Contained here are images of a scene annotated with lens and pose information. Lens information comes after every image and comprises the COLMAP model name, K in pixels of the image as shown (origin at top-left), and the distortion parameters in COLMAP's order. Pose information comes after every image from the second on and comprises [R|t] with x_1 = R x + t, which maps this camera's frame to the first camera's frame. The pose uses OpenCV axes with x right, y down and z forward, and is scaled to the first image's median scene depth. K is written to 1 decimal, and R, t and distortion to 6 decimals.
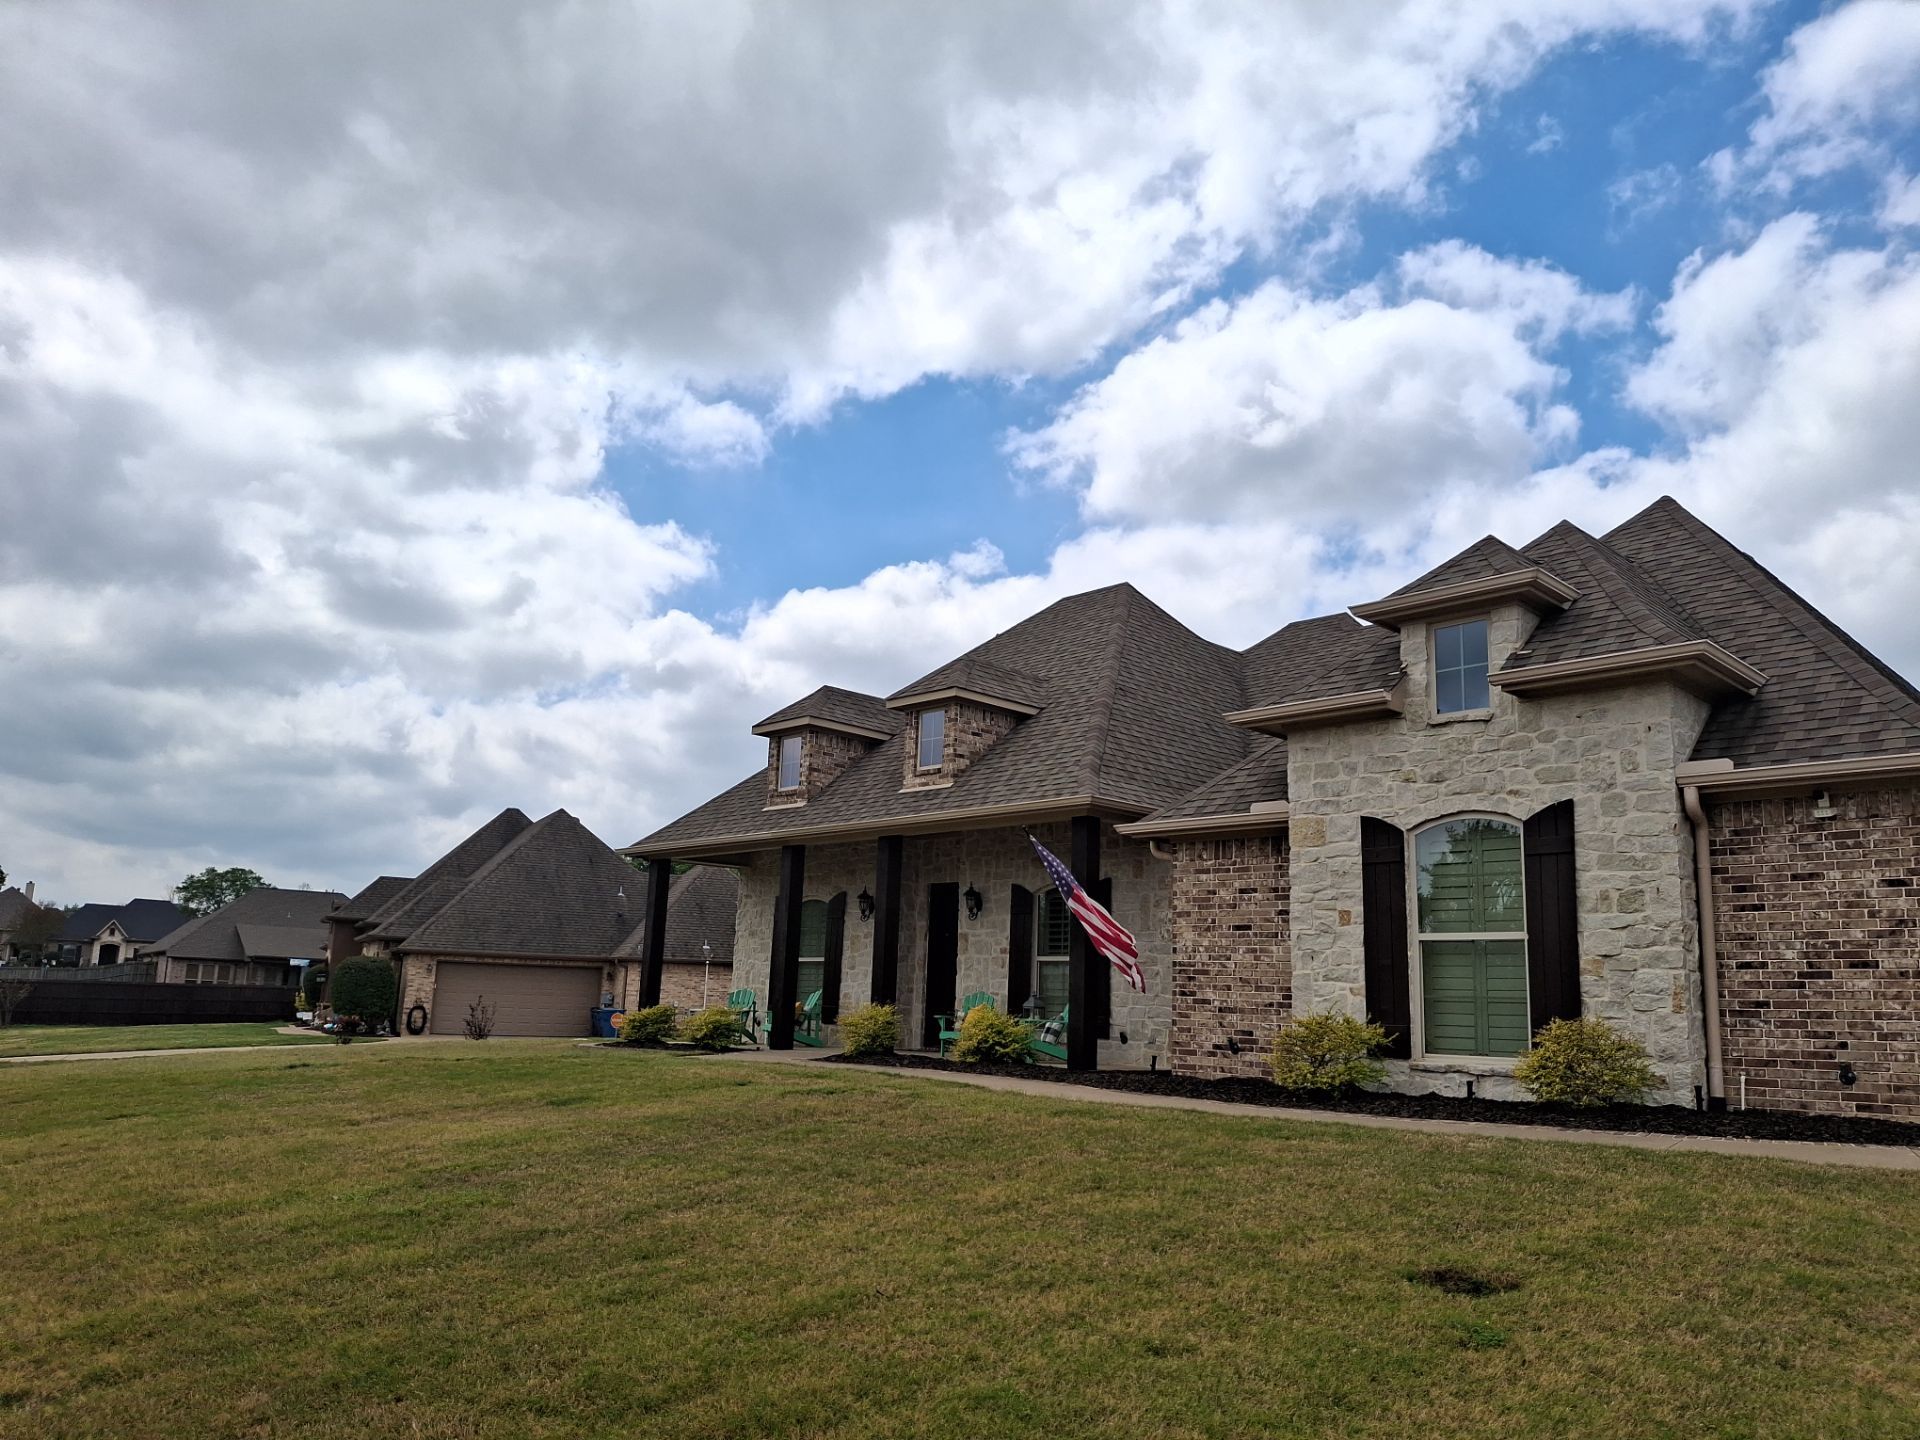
lens RADIAL K [[1471.6, 0, 960.0], [0, 1471.6, 720.0], [0, 0, 1]] dist [-0.005485, -0.001446]
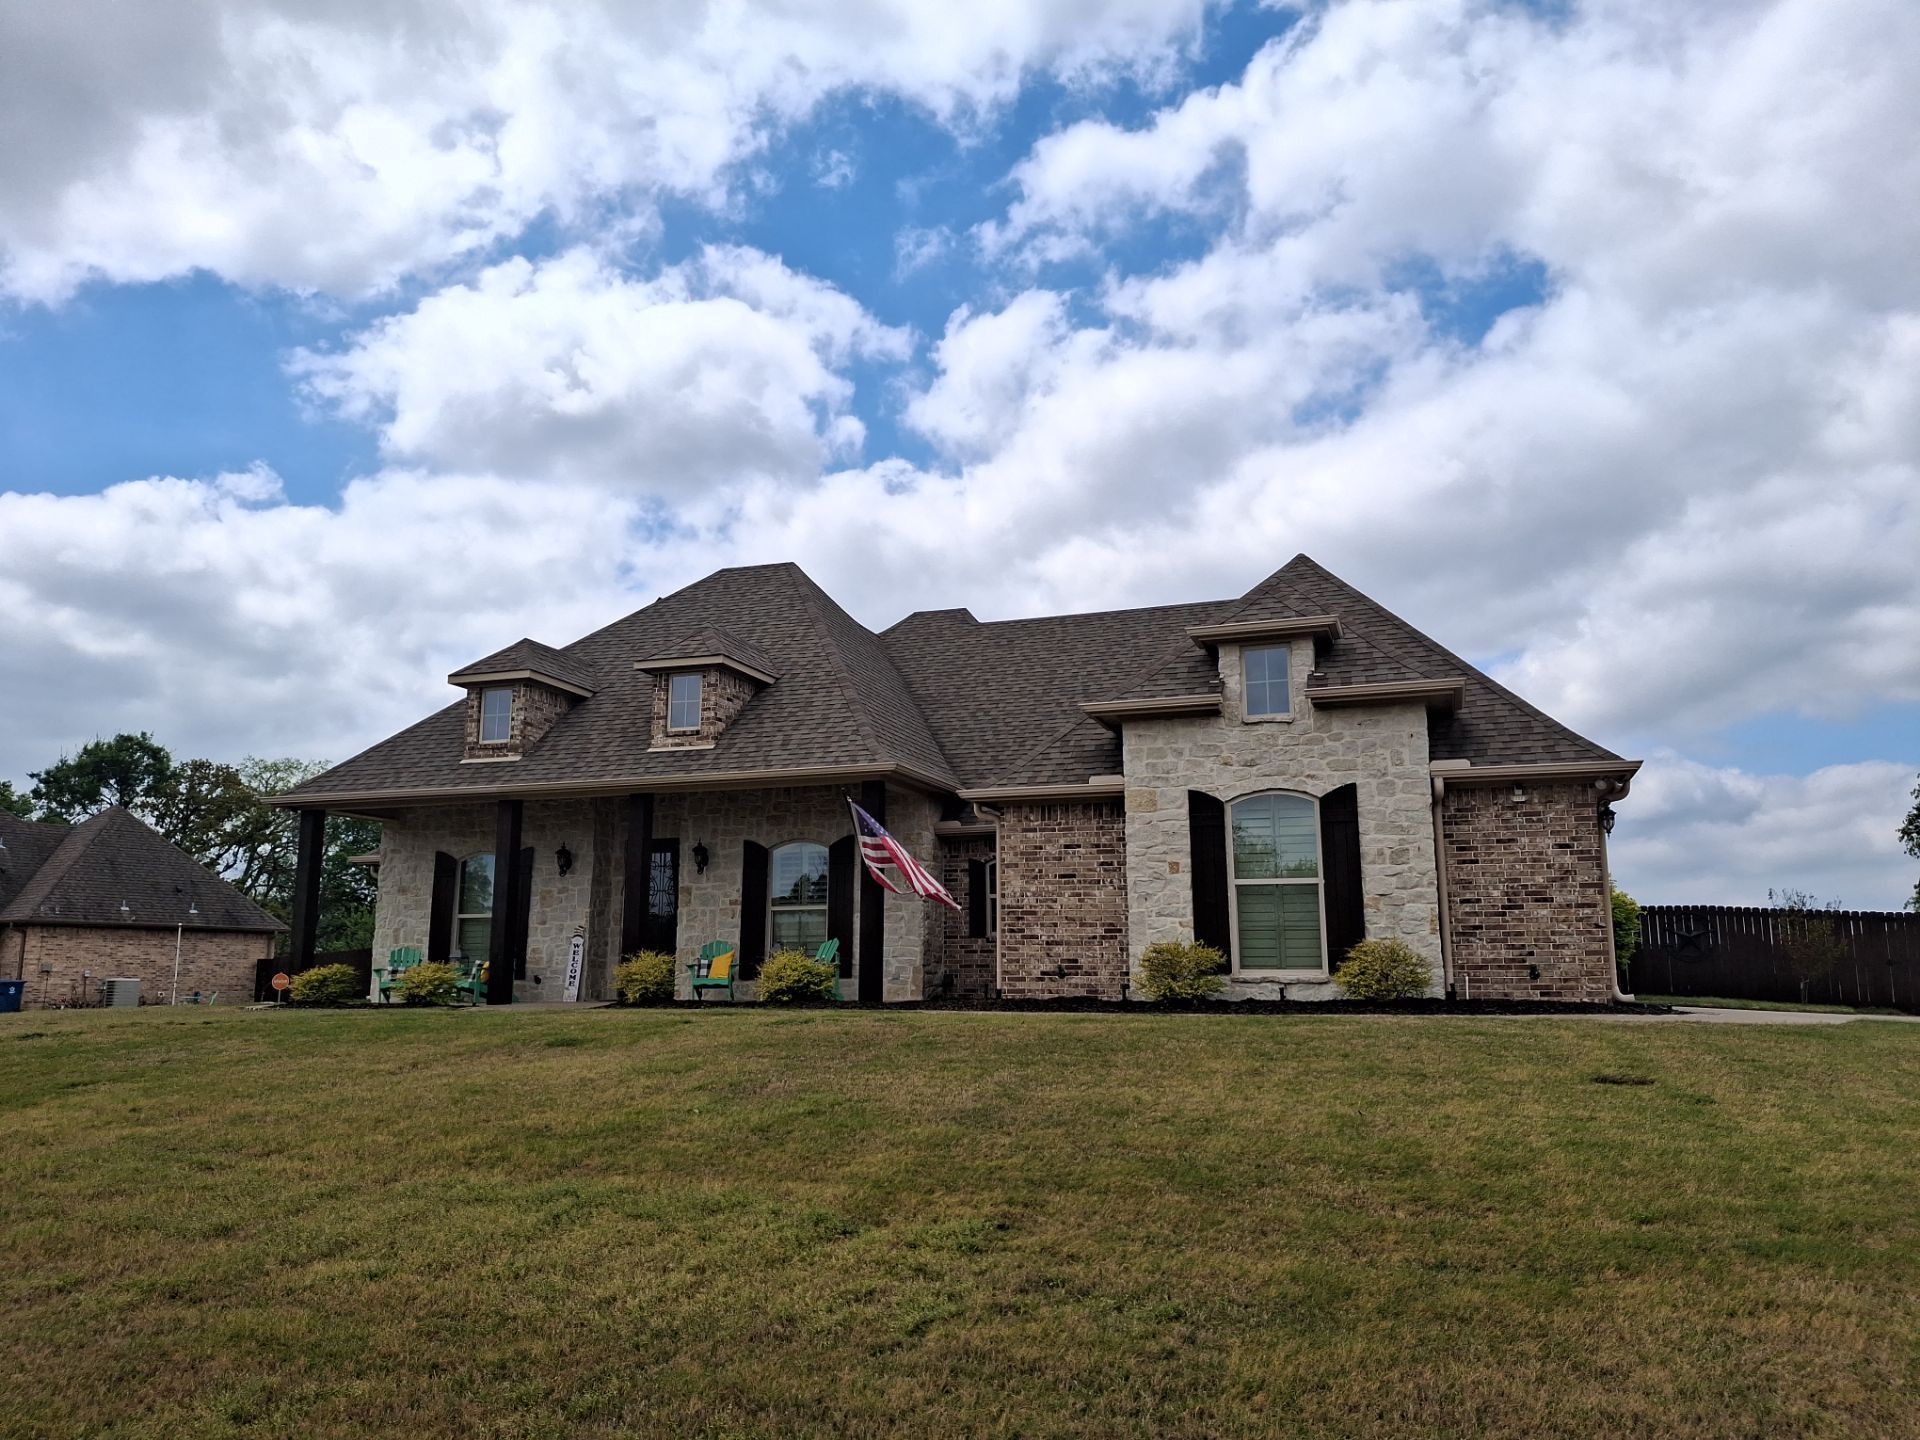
lens RADIAL K [[1405.1, 0, 957.3], [0, 1405.1, 665.8], [0, 0, 1]] dist [0.048322, 0.000513]
pose [[0.876275, 0.064812, 0.477433, -0.468301], [-0.060958, 0.997862, -0.023580, -0.002333], [-0.477940, -0.008441, 0.878352, 0.001910]]
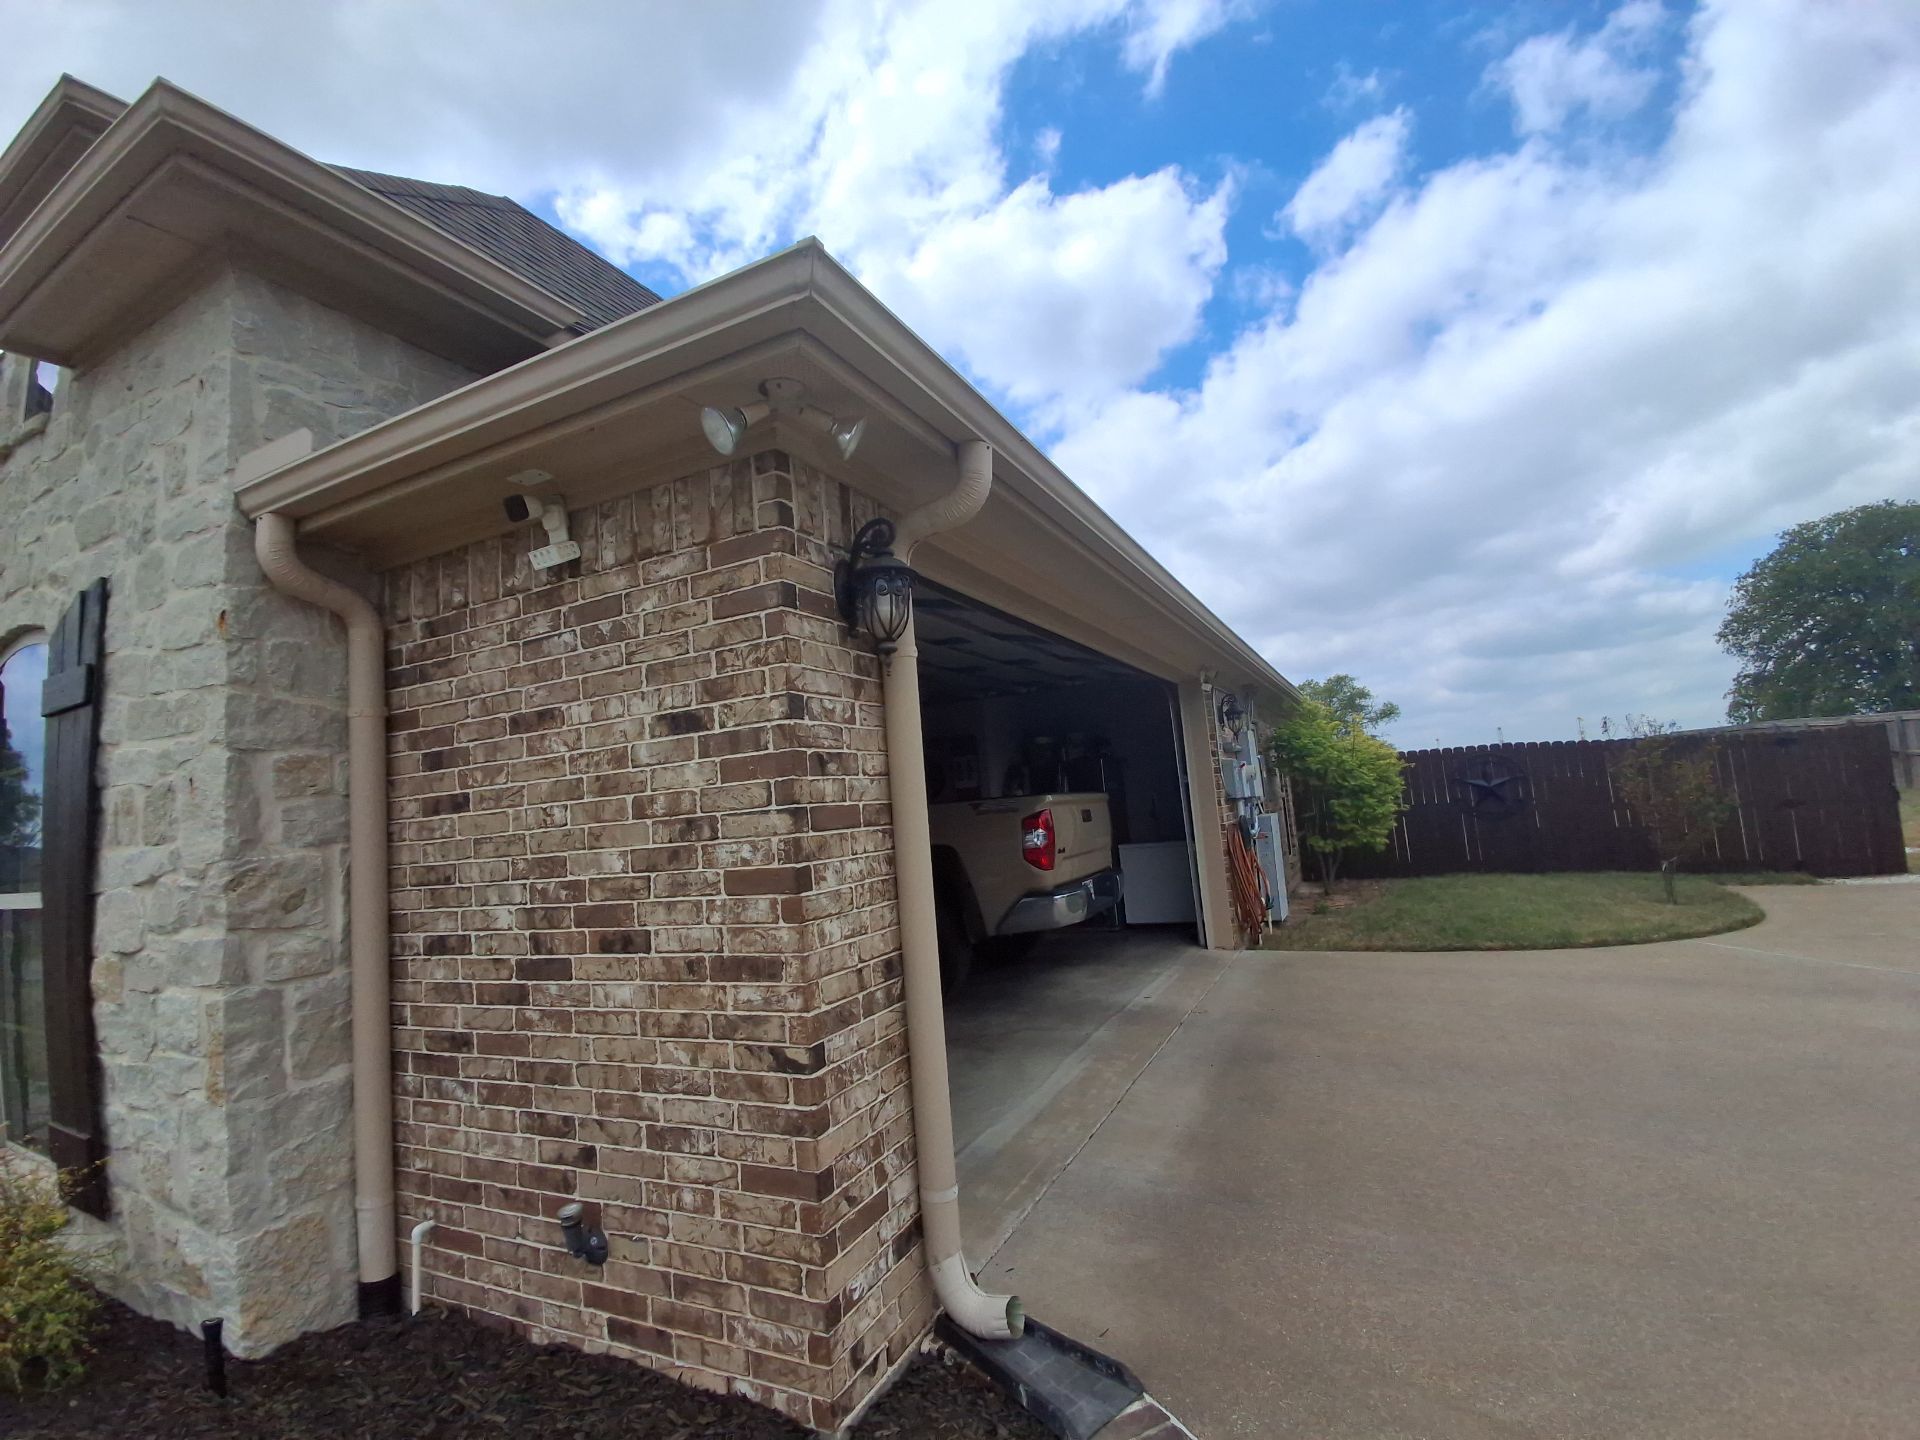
lens RADIAL K [[830.0, 0, 961.3], [0, 830.0, 679.7], [0, 0, 1]] dist [0.000499, 0.000008]
pose [[0.933971, -0.066119, 0.351178, 0.463389], [0.048189, 0.997061, 0.059566, 0.066800], [-0.354084, -0.038710, 0.934412, 0.570301]]
